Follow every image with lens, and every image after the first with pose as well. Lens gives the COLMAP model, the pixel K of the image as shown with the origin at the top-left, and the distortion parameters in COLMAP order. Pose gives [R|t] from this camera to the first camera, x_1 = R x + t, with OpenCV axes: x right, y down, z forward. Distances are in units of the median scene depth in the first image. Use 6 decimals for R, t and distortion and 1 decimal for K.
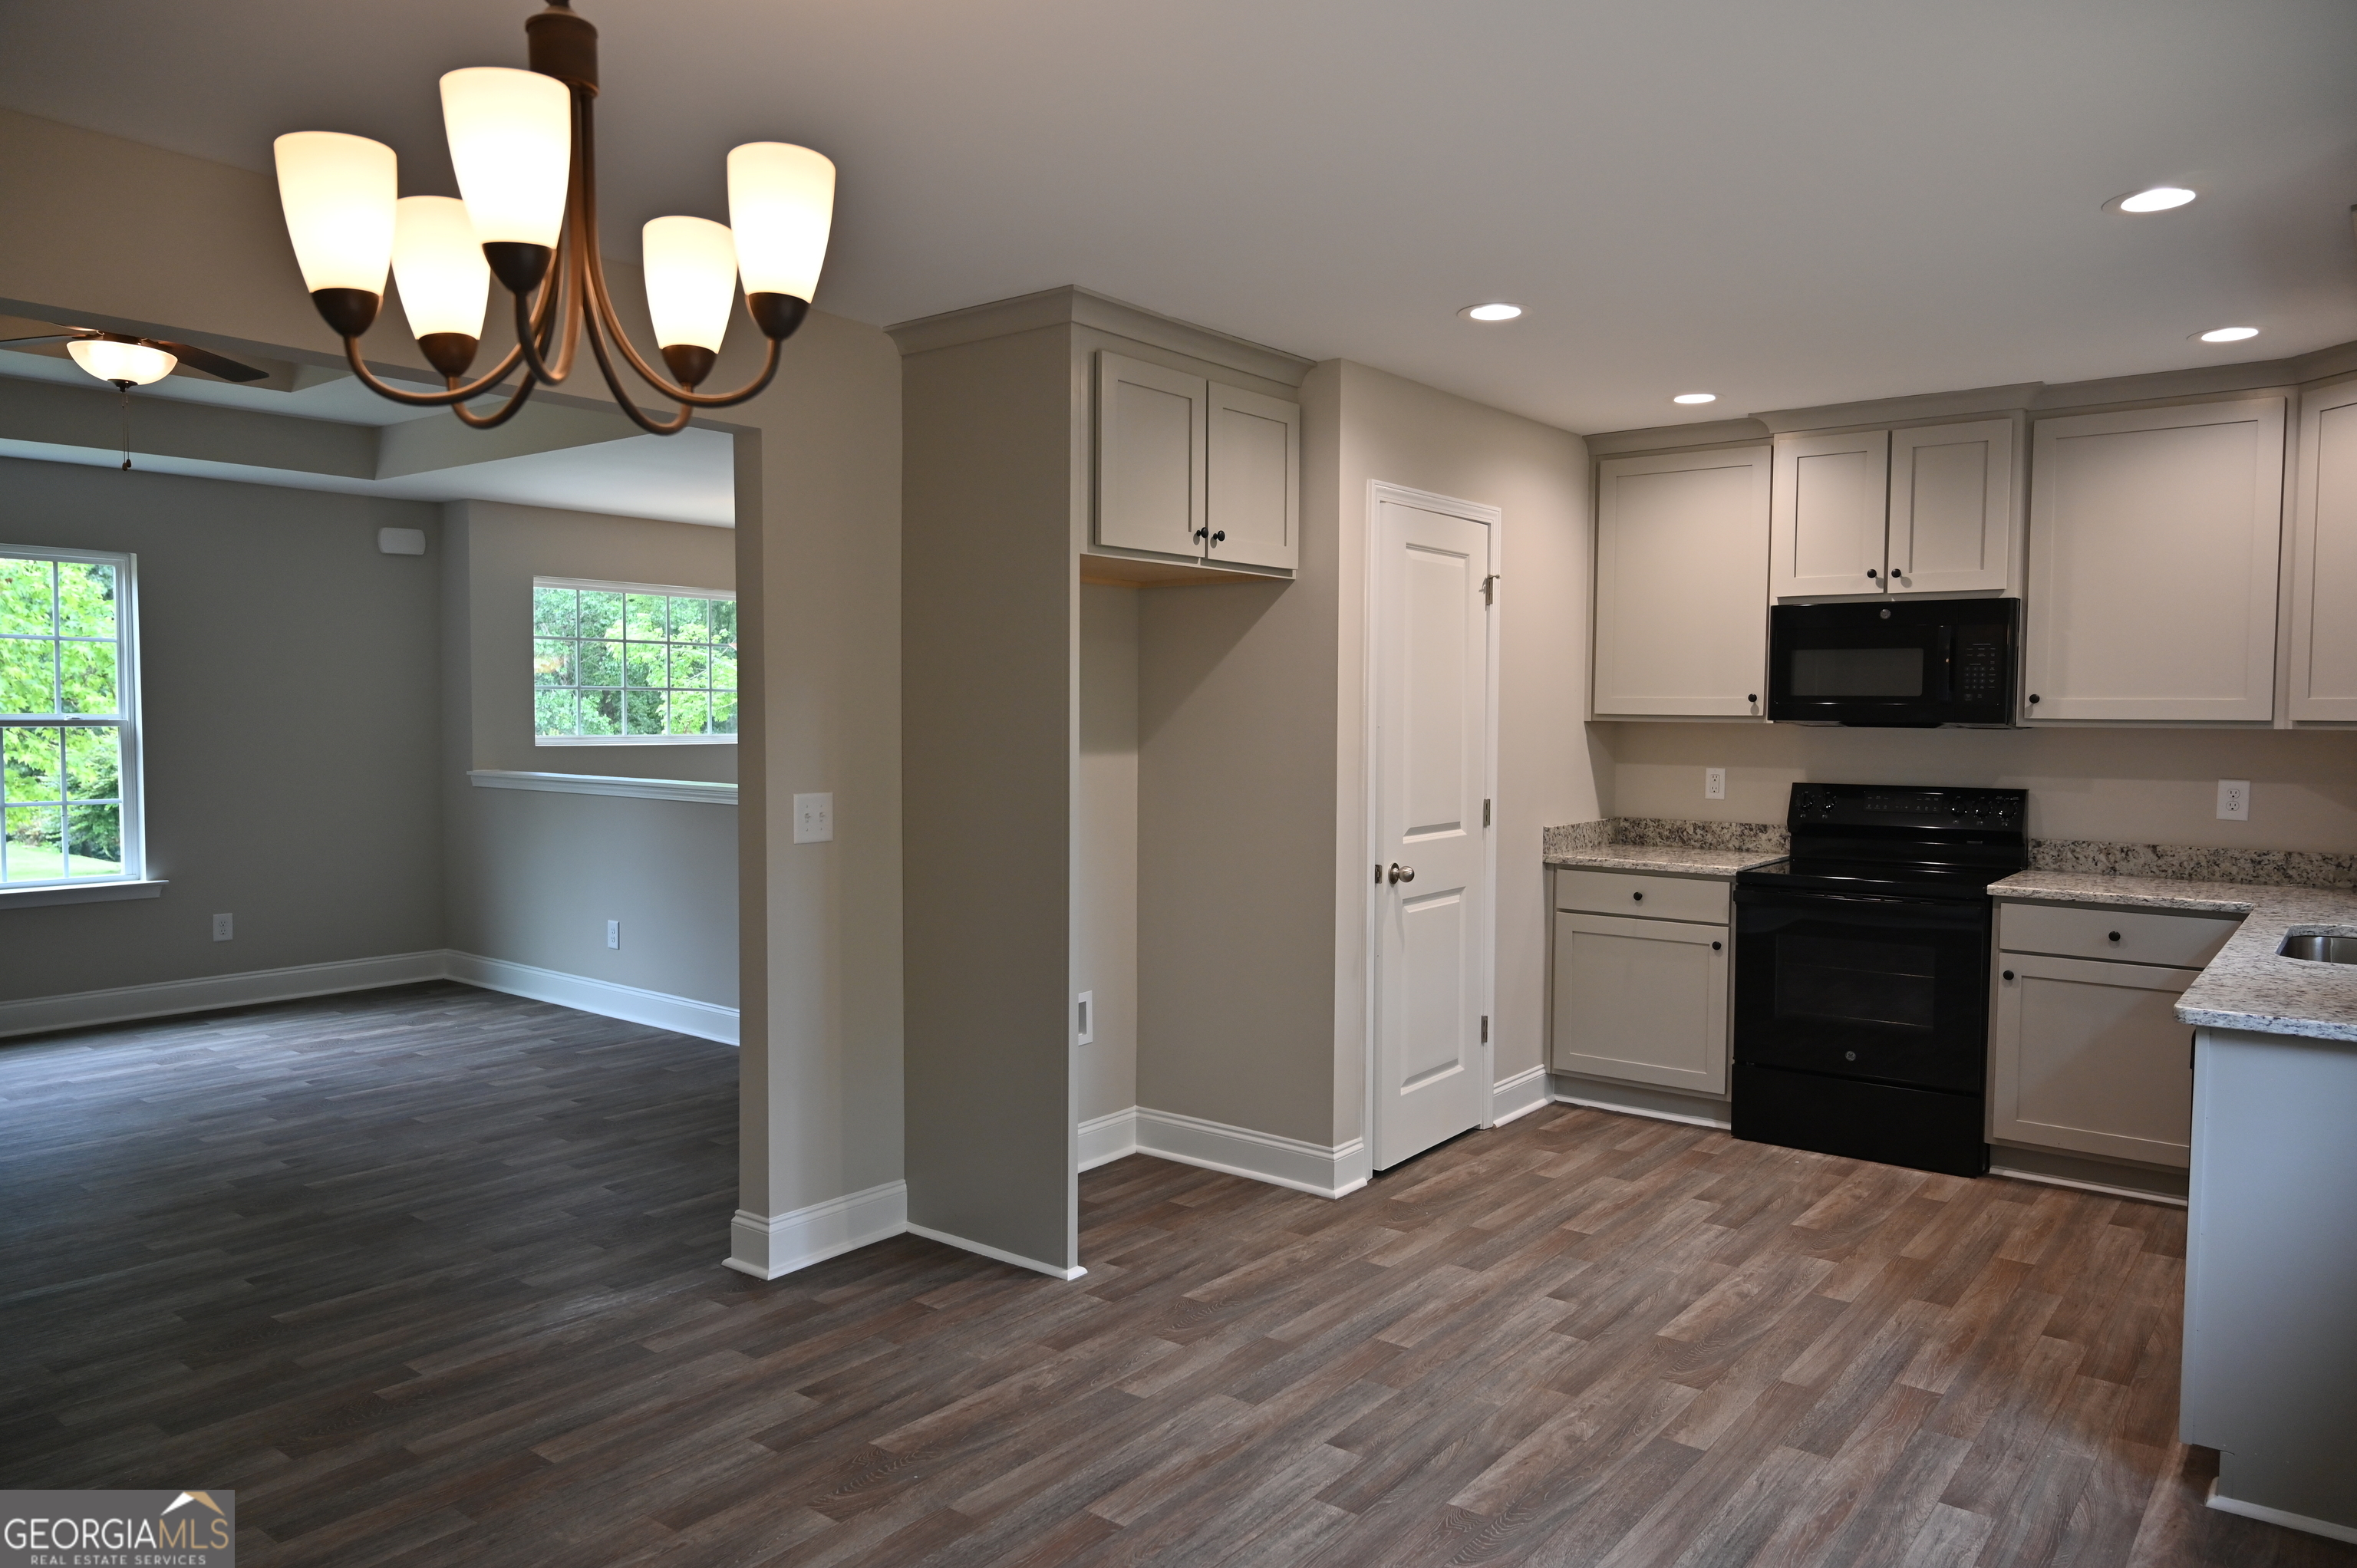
lens RADIAL K [[1588.7, 0, 1178.5], [0, 1588.7, 784.0], [0, 0, 1]] dist [0.006381, 0.005627]
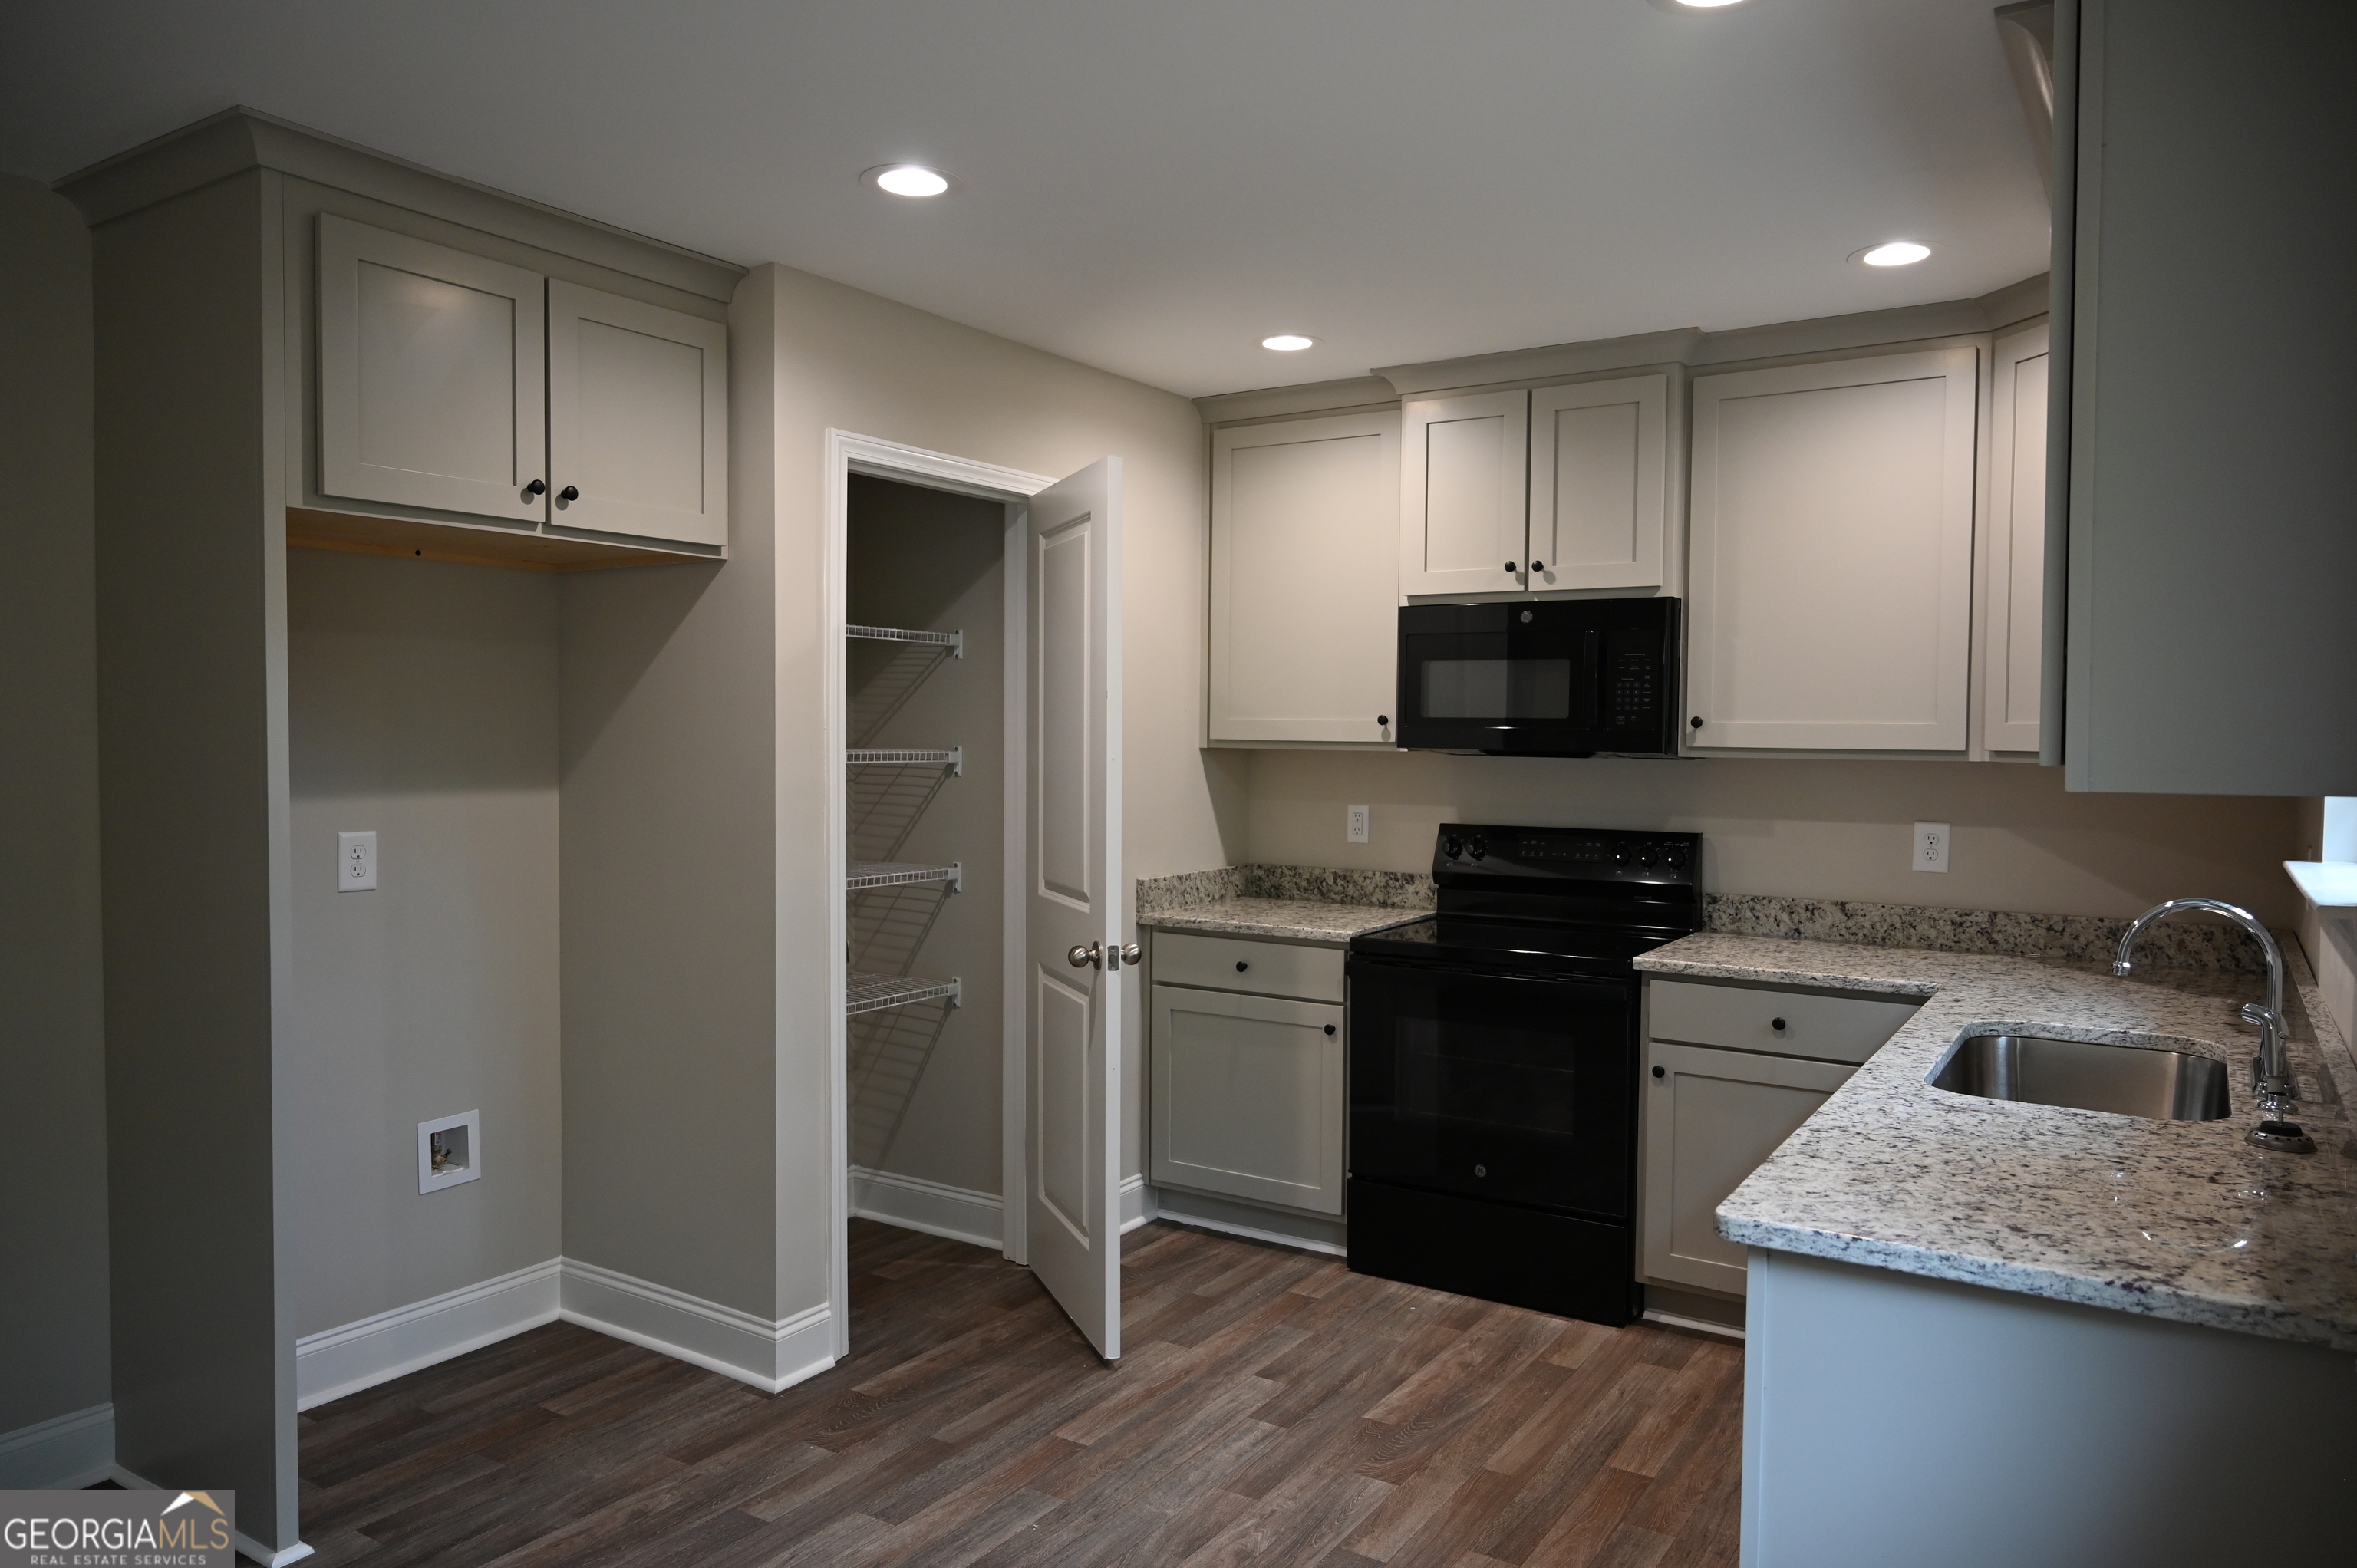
lens RADIAL K [[1584.4, 0, 1178.5], [0, 1584.4, 784.0], [0, 0, 1]] dist [0.002862, -0.000256]
pose [[0.996070, -0.000752, 0.088572, 0.209306], [0.001957, 0.999907, -0.013516, -0.012227], [-0.088553, 0.013636, 0.995978, 0.229942]]
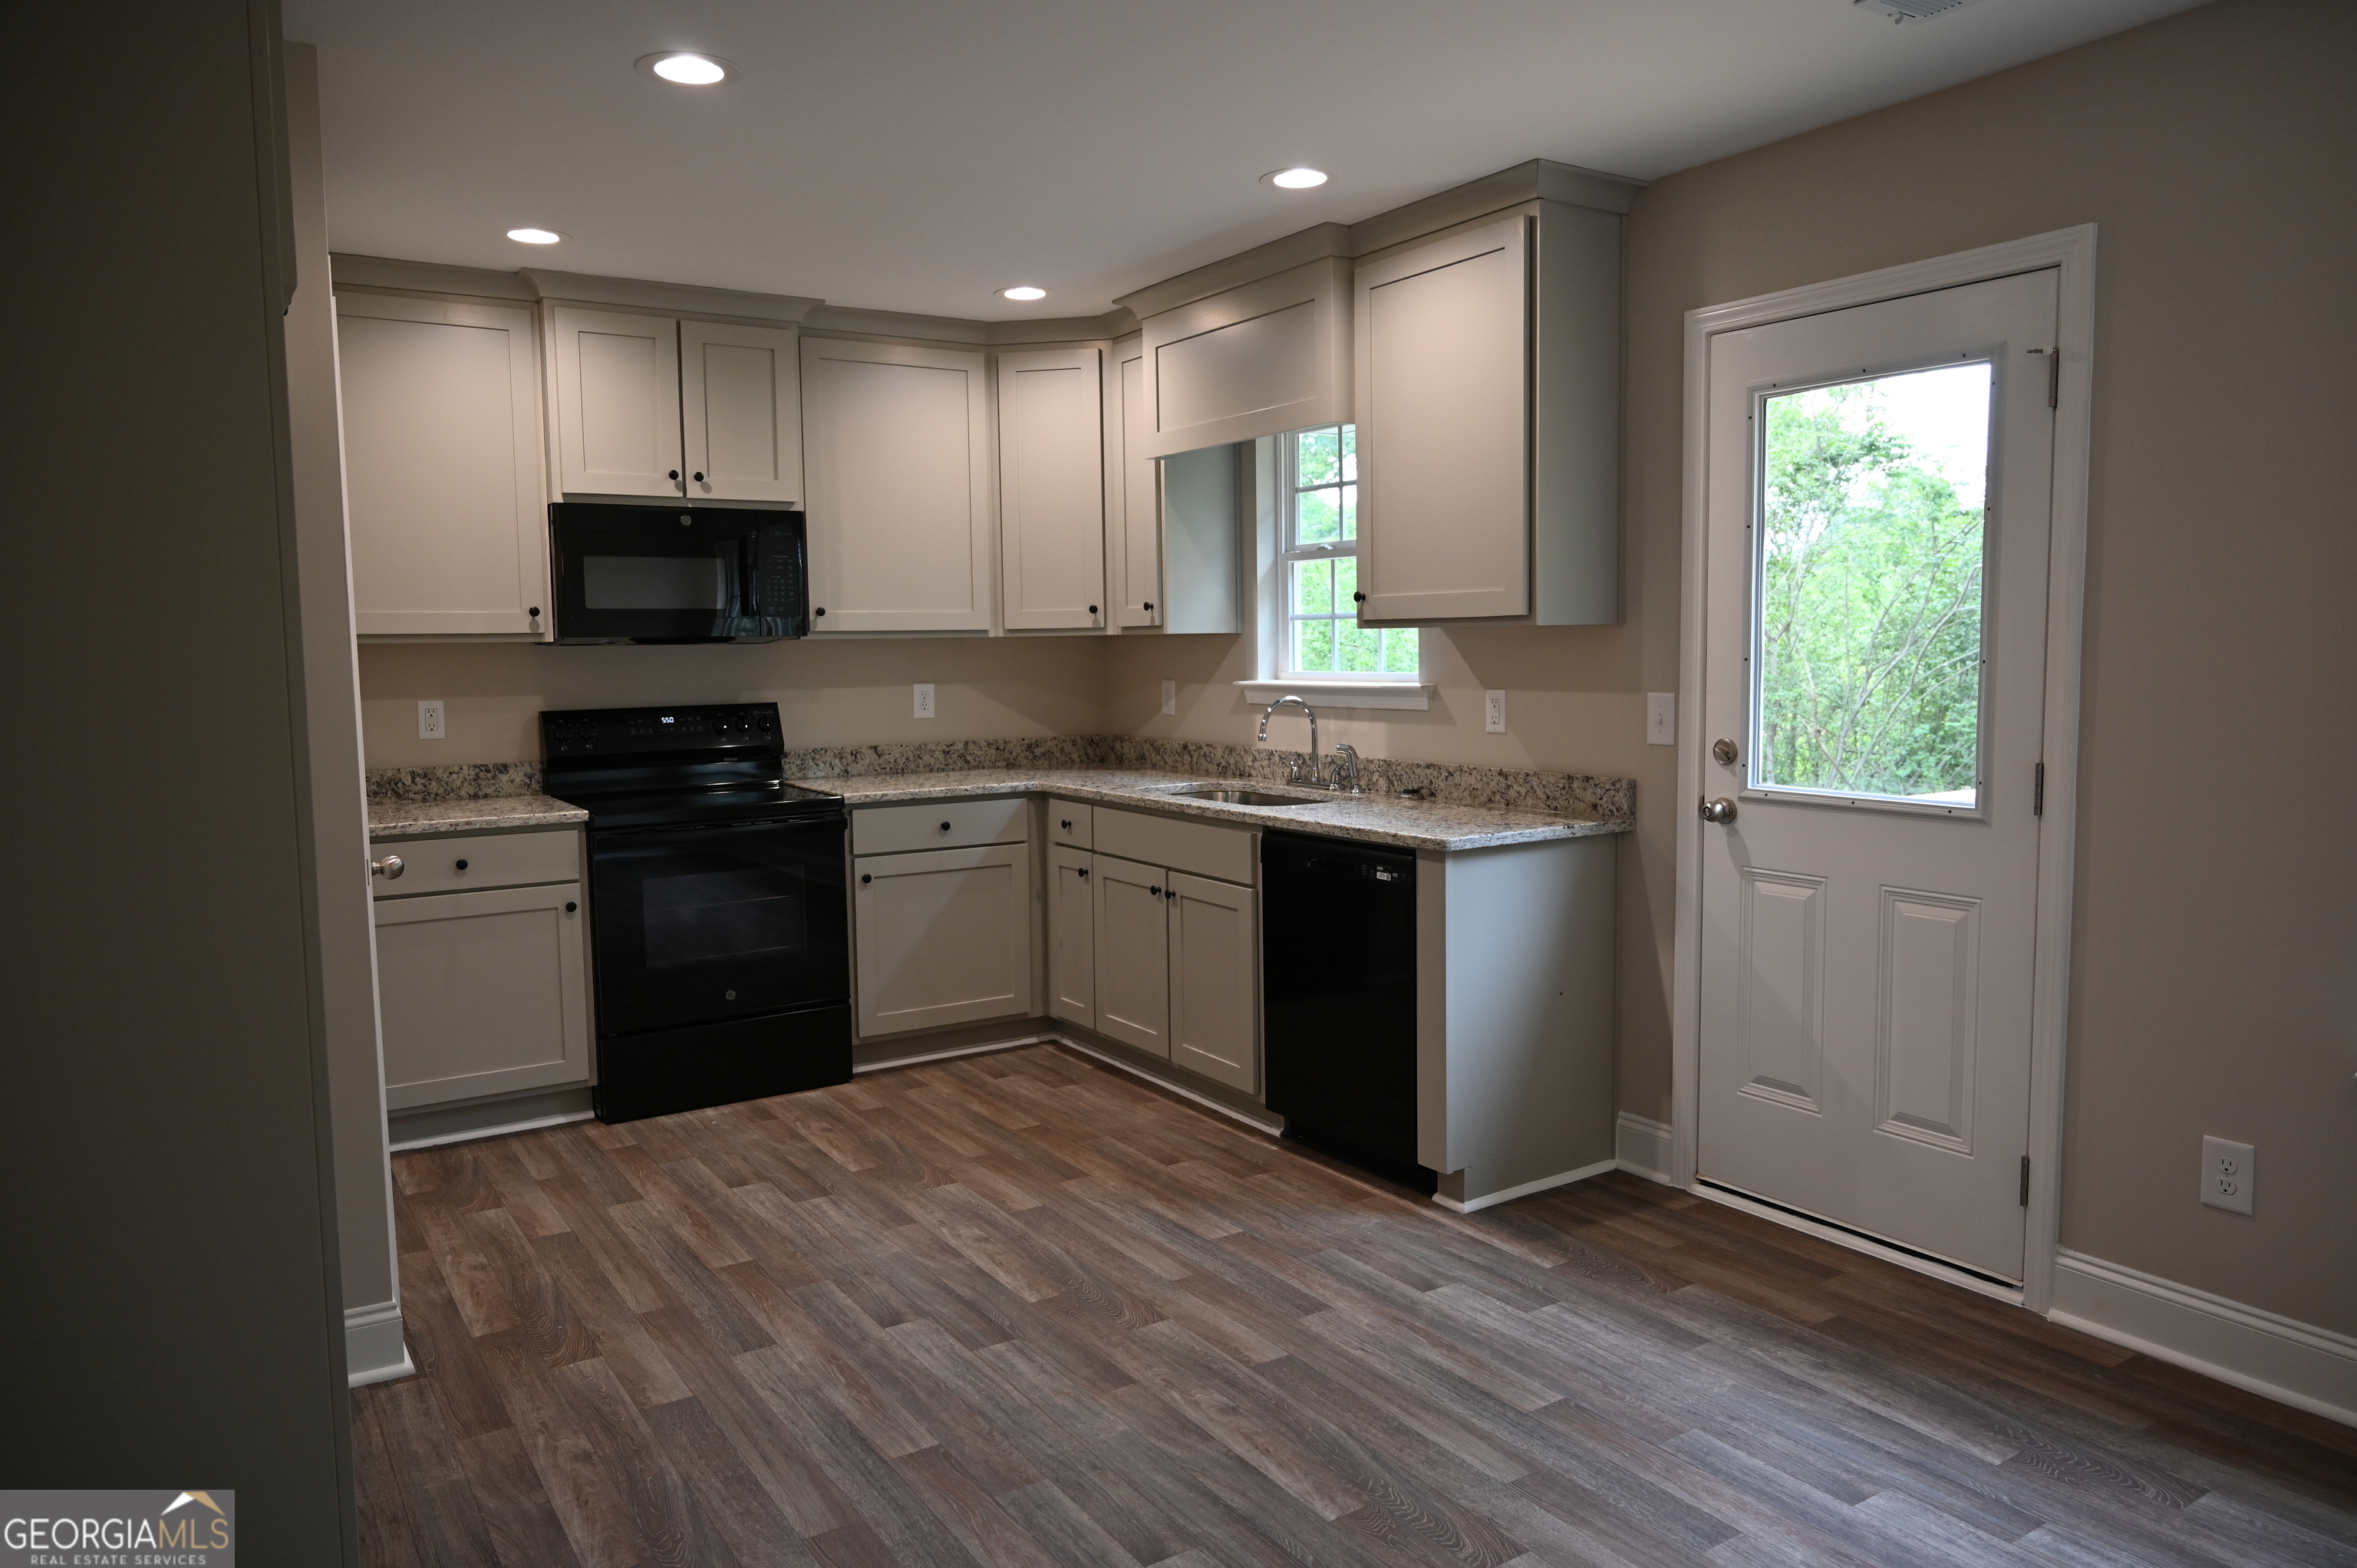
lens RADIAL K [[1588.7, 0, 1178.5], [0, 1588.7, 784.0], [0, 0, 1]] dist [0.006381, 0.005627]
pose [[0.325883, -0.097289, 0.940391, -0.369542], [0.061514, 0.994765, 0.081597, -0.012680], [-0.943407, 0.031256, 0.330161, 0.455698]]
